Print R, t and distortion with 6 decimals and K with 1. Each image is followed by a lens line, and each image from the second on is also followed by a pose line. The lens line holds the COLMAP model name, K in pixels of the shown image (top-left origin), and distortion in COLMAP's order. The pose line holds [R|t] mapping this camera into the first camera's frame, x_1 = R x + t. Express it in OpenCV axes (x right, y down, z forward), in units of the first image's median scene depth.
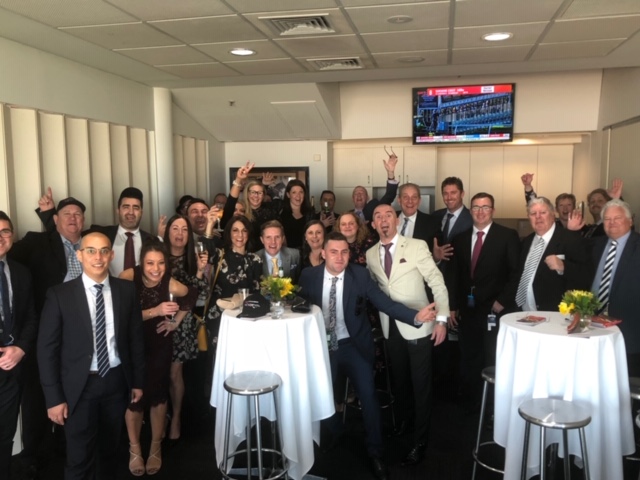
lens RADIAL K [[593.2, 0, 321.2], [0, 593.2, 242.6], [0, 0, 1]] dist [0.010152, 0.004545]
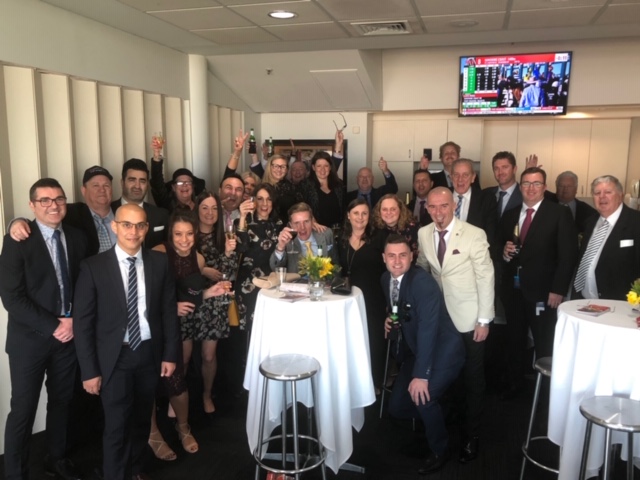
lens RADIAL K [[551.0, 0, 318.6], [0, 551.0, 238.8], [0, 0, 1]] dist [0.004325, 0.009003]
pose [[0.998782, 0.020095, -0.045074, -0.032837], [-0.017980, 0.998741, 0.046840, -0.010365], [0.045959, -0.045973, 0.997885, 0.131300]]
